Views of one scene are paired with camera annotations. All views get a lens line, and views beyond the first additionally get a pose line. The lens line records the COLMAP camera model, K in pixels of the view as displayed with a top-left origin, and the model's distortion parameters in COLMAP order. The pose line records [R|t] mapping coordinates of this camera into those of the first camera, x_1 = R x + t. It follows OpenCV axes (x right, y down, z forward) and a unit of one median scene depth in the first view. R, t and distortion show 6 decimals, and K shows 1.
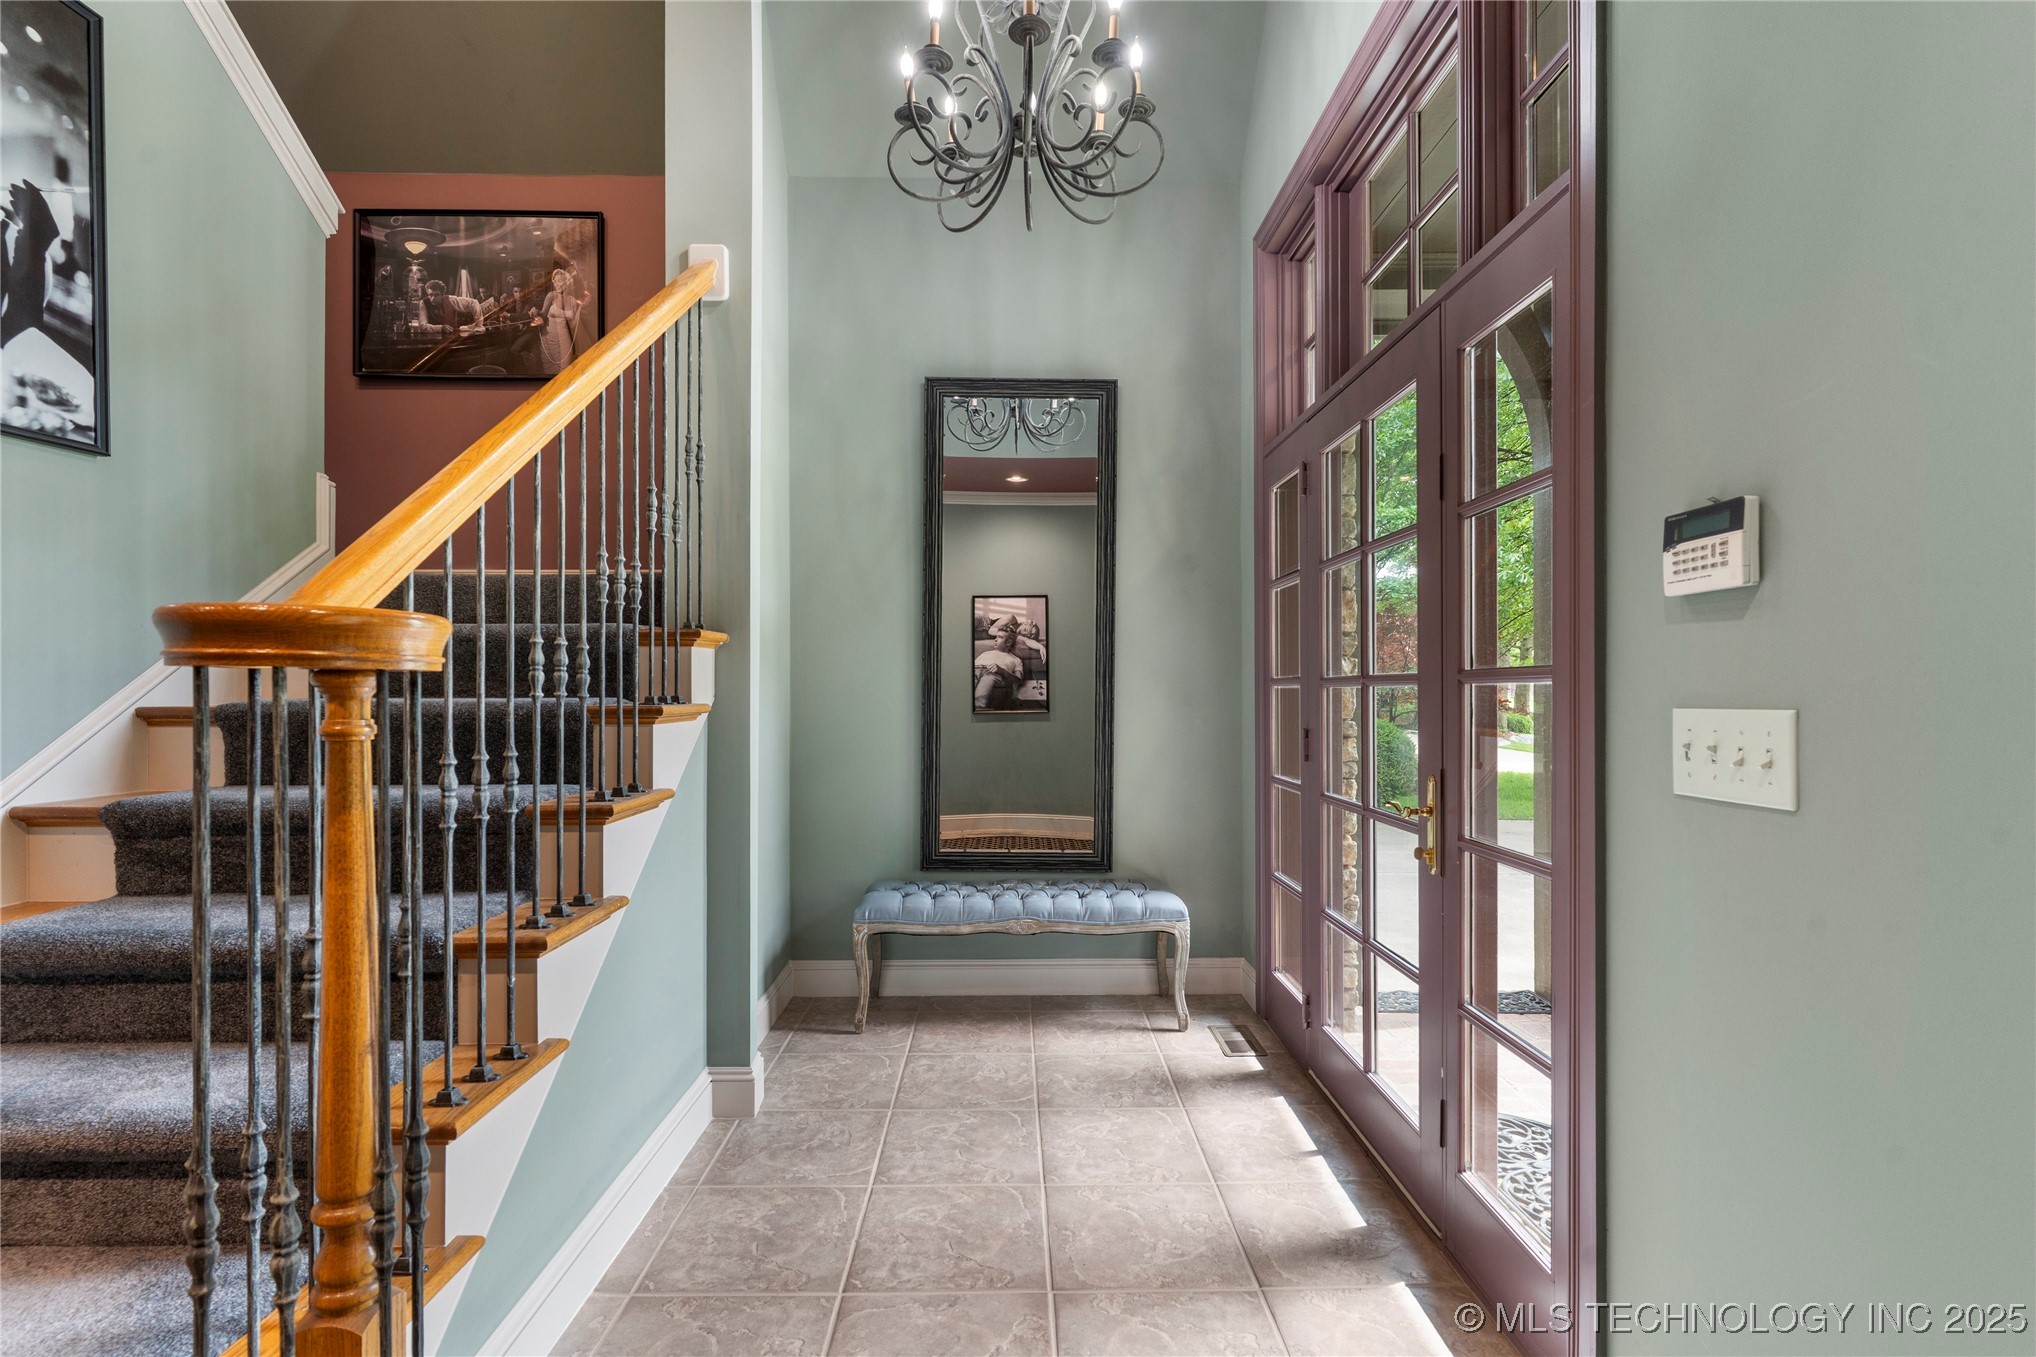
lens RADIAL K [[975.0, 0, 1017.3], [0, 975.0, 686.6], [0, 0, 1]] dist [0.005053, -0.001263]
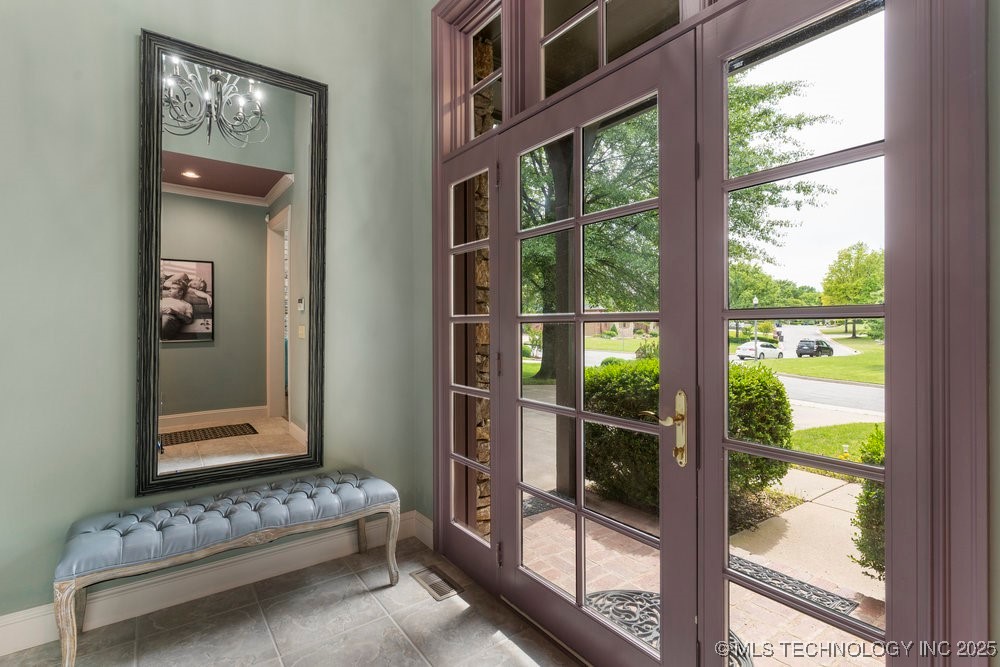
lens RADIAL K [[478.9, 0, 500.9], [0, 478.9, 325.0], [0, 0, 1]] dist [0.005053, -0.001263]
pose [[0.812929, 0.001194, 0.582361, -0.087430], [-0.001839, 0.999998, 0.000517, 0.002393], [-0.582359, -0.001491, 0.812930, 0.380142]]
